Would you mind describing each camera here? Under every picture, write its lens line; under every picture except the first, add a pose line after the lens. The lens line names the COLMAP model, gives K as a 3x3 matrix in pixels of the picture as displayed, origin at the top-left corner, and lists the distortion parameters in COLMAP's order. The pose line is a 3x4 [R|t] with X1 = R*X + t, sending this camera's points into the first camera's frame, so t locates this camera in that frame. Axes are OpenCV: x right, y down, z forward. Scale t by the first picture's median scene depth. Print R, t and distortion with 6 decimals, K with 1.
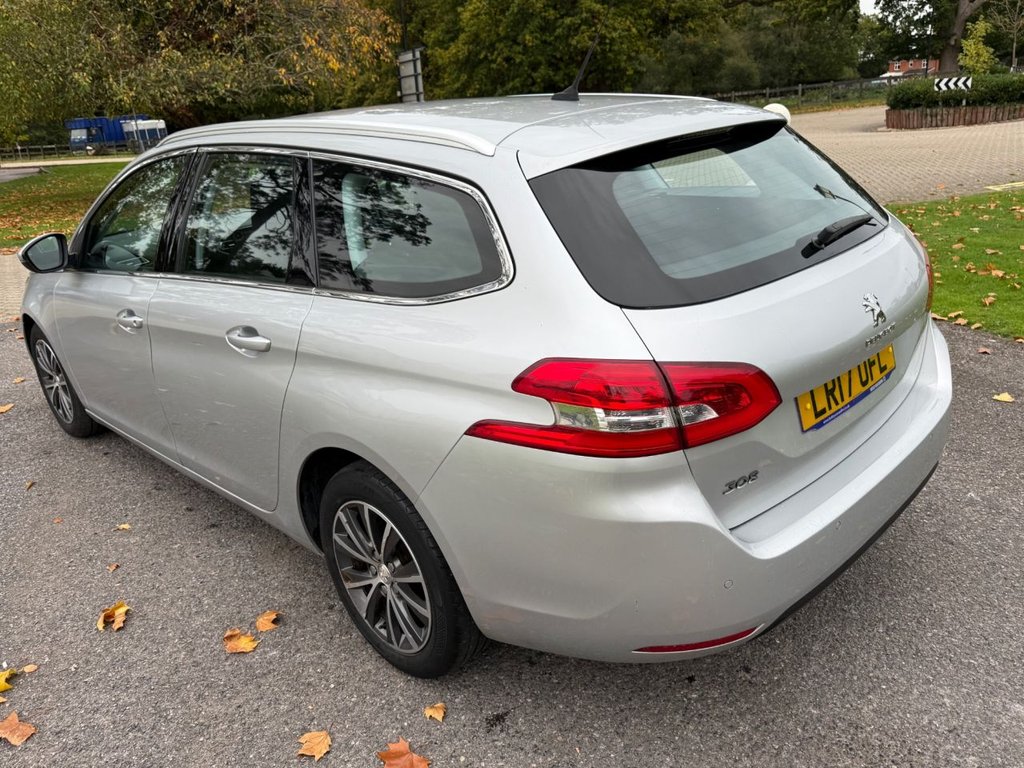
lens RADIAL K [[798.8, 0, 512.0], [0, 798.8, 387.2], [0, 0, 1]] dist [0.004316, -0.006097]
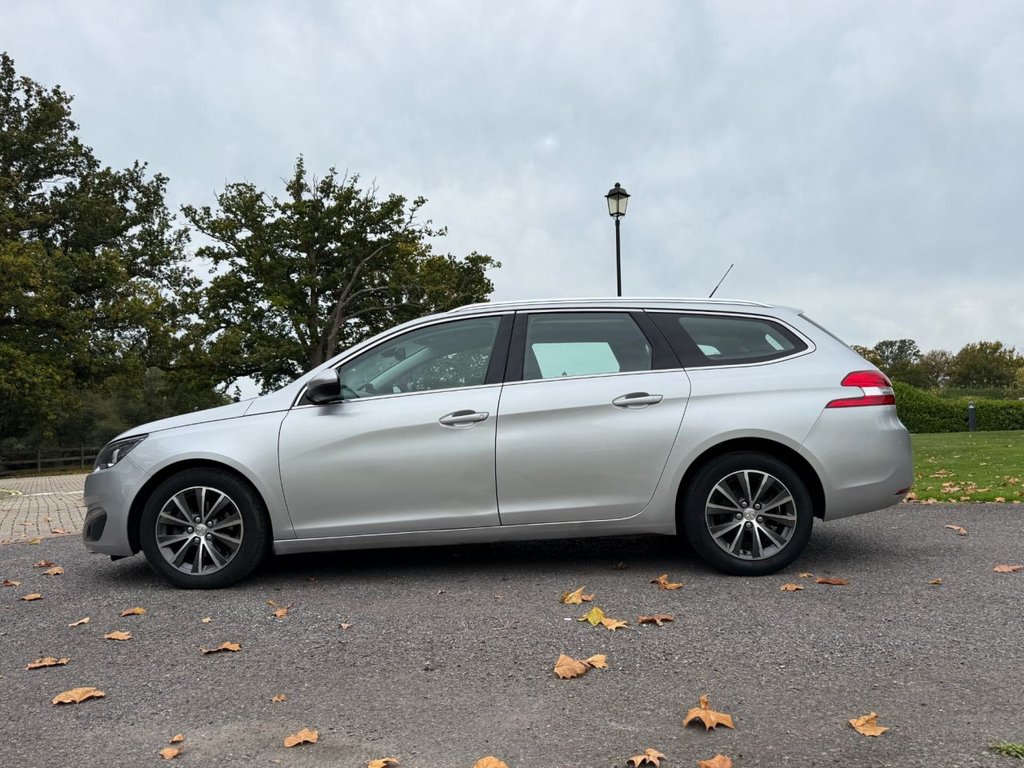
lens RADIAL K [[792.1, 0, 514.4], [0, 792.1, 386.2], [0, 0, 1]] dist [0.060959, -0.101300]
pose [[0.721145, 0.090077, 0.686903, -1.735057], [0.218997, 0.911028, -0.349382, 0.462100], [-0.657260, 0.402385, 0.637257, 0.067483]]
